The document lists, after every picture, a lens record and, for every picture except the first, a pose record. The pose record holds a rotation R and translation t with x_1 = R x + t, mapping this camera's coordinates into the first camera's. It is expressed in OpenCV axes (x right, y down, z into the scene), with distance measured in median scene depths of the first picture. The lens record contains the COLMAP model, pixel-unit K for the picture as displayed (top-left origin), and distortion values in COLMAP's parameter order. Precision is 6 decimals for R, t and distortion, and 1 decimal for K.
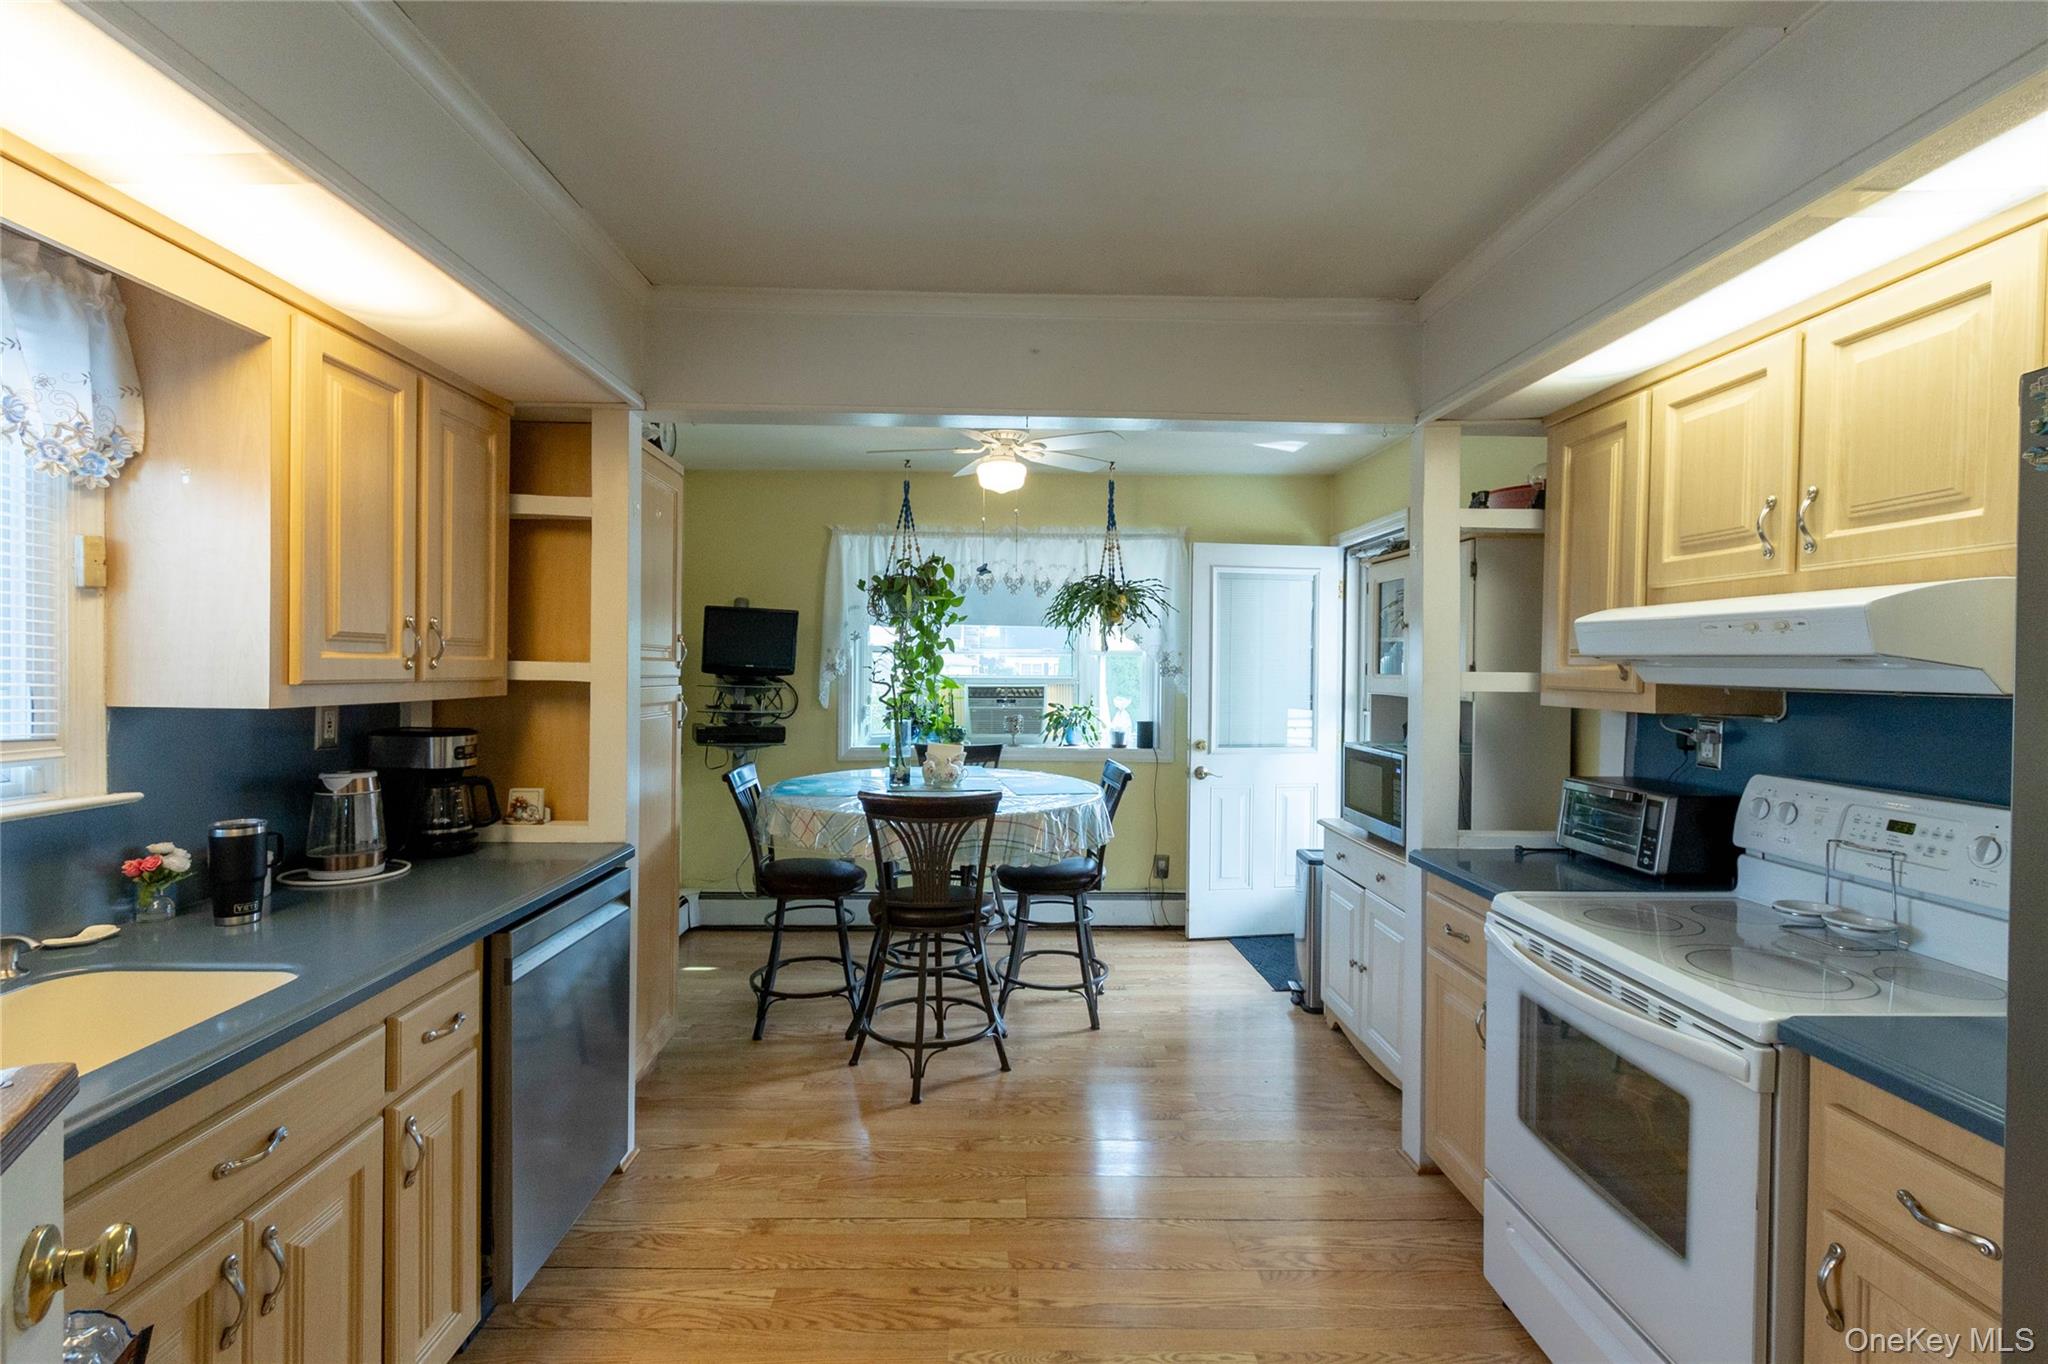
lens RADIAL K [[941.6, 0, 1000.9], [0, 941.6, 675.9], [0, 0, 1]] dist [0.000283, 0.000275]
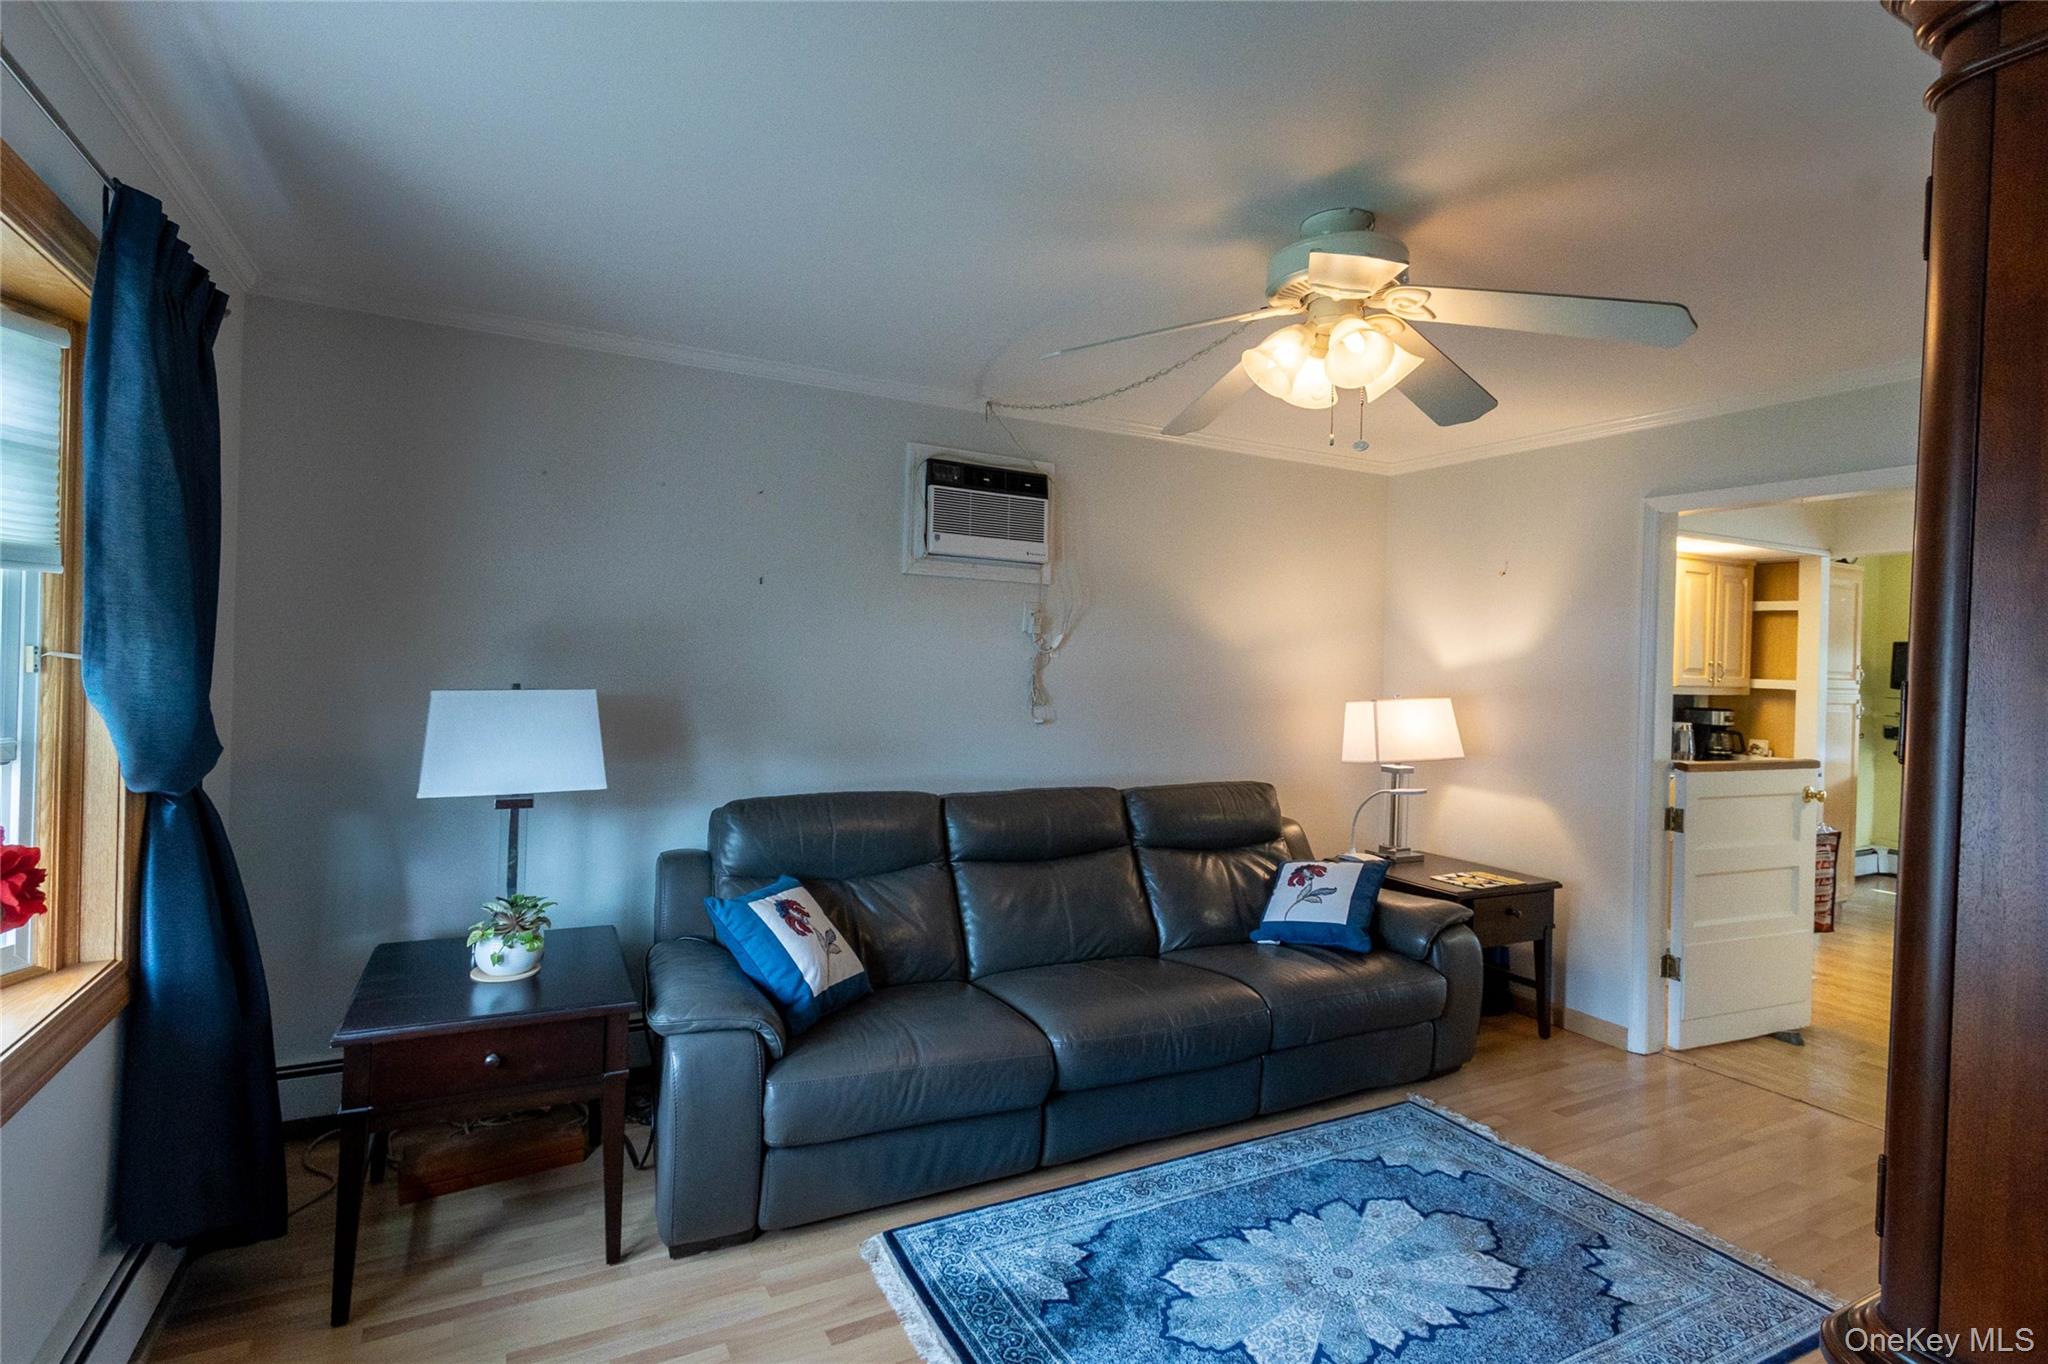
lens RADIAL K [[973.4, 0, 976.5], [0, 973.4, 666.0], [0, 0, 1]] dist [0.000343, 0.000415]
pose [[0.444947, 0.006292, -0.895535, 0.367277], [-0.026386, 0.999633, -0.006087, 0.008047], [0.895168, 0.026338, 0.444950, -0.847457]]
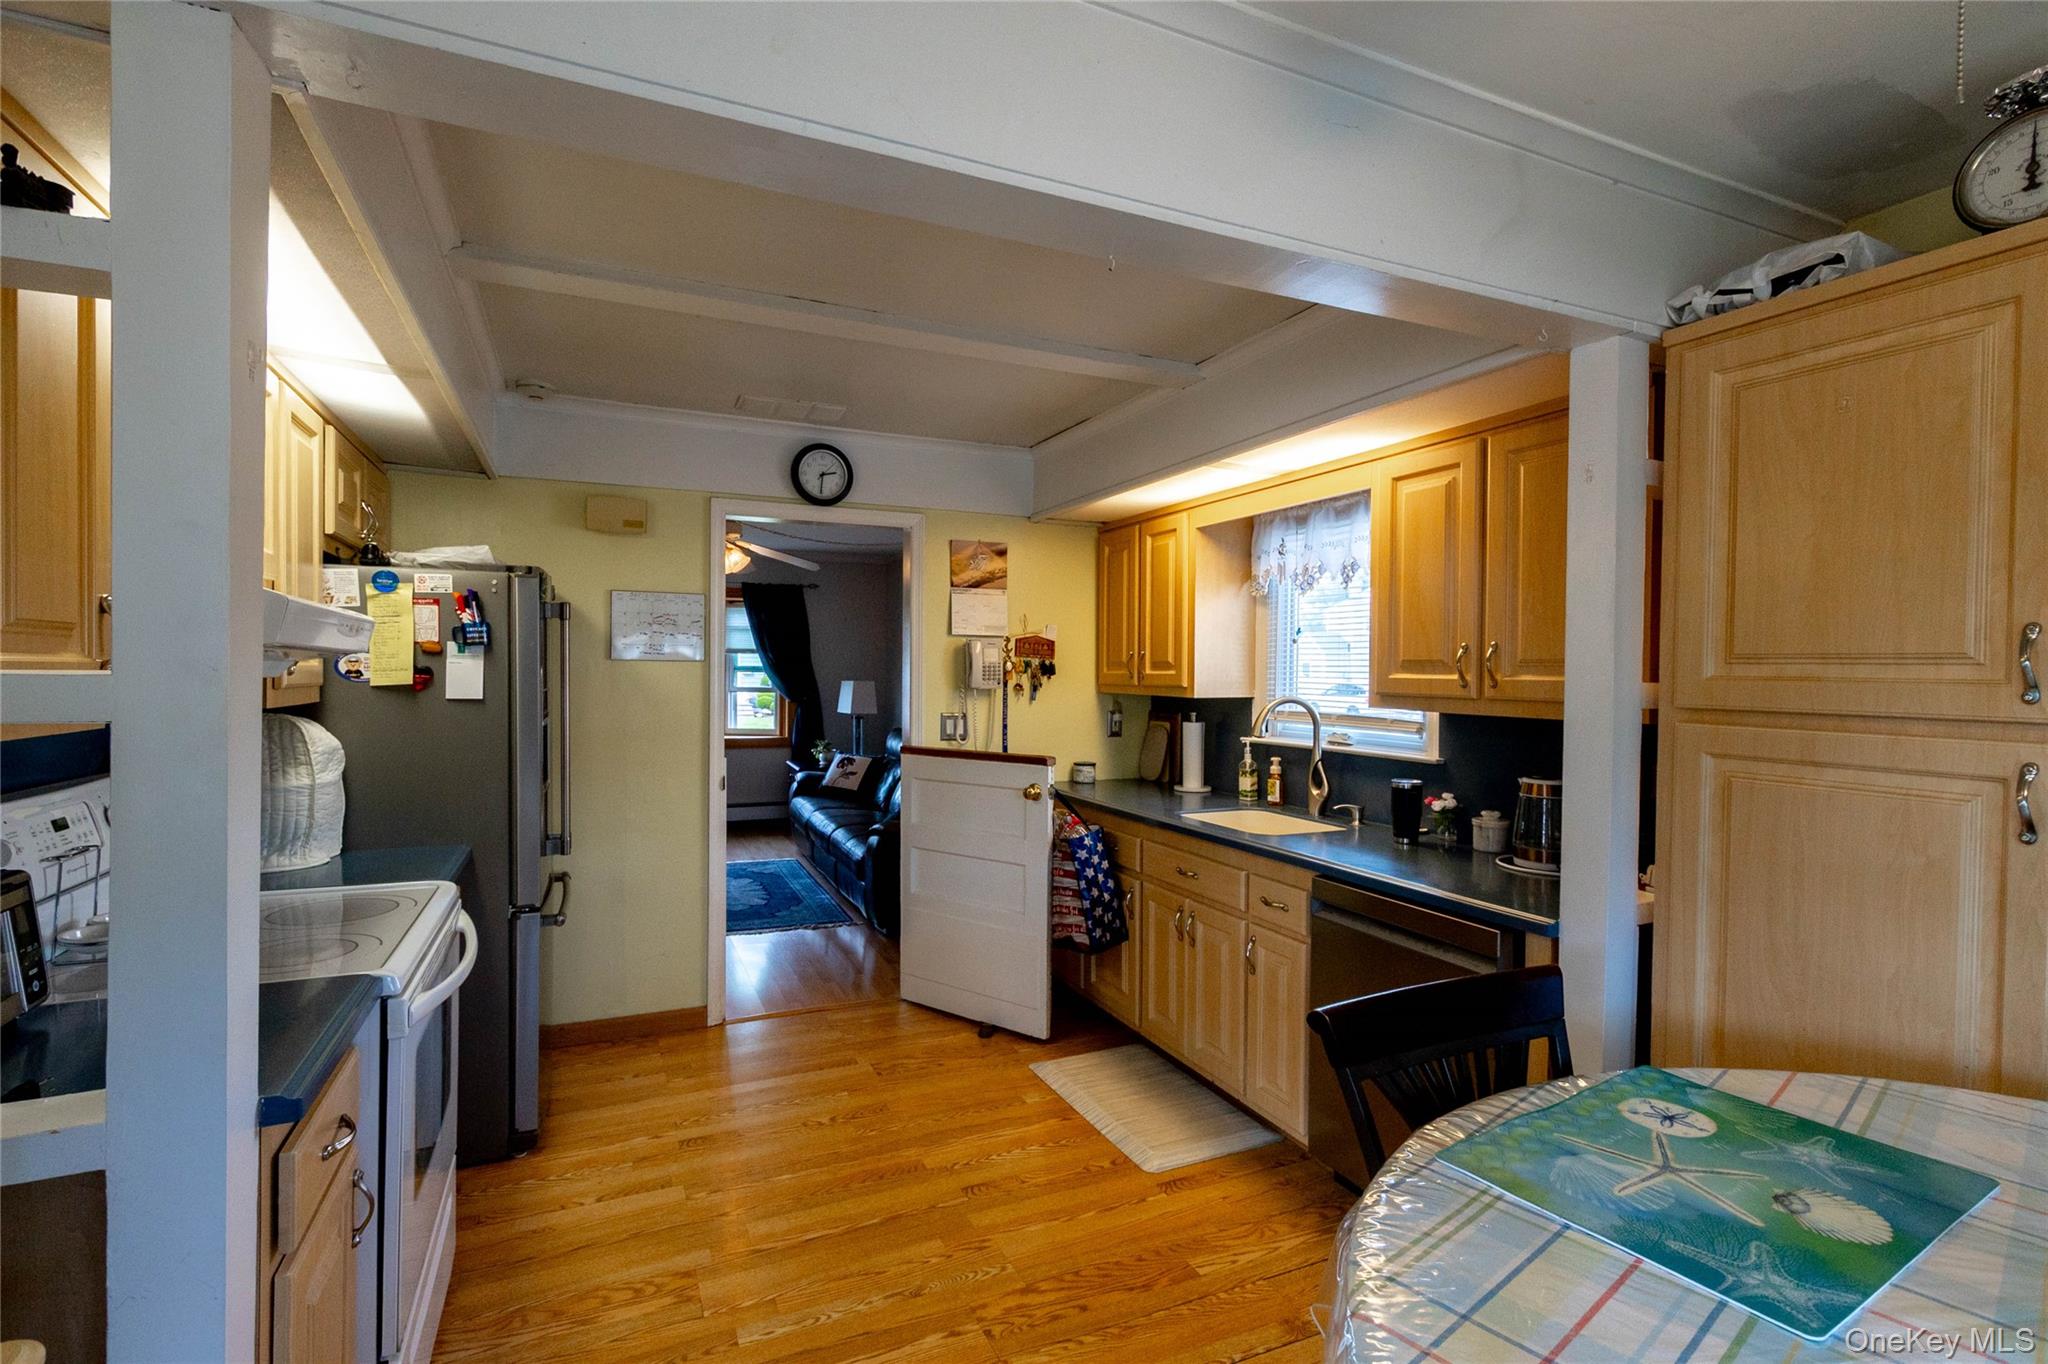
lens RADIAL K [[929.9, 0, 1014.7], [0, 929.9, 686.7], [0, 0, 1]] dist [0.000736, 0.000278]
pose [[-0.914002, -0.015081, -0.405429, 0.171447], [-0.026256, 0.999413, 0.022018, -0.008635], [0.404858, 0.030769, -0.913861, 0.832028]]
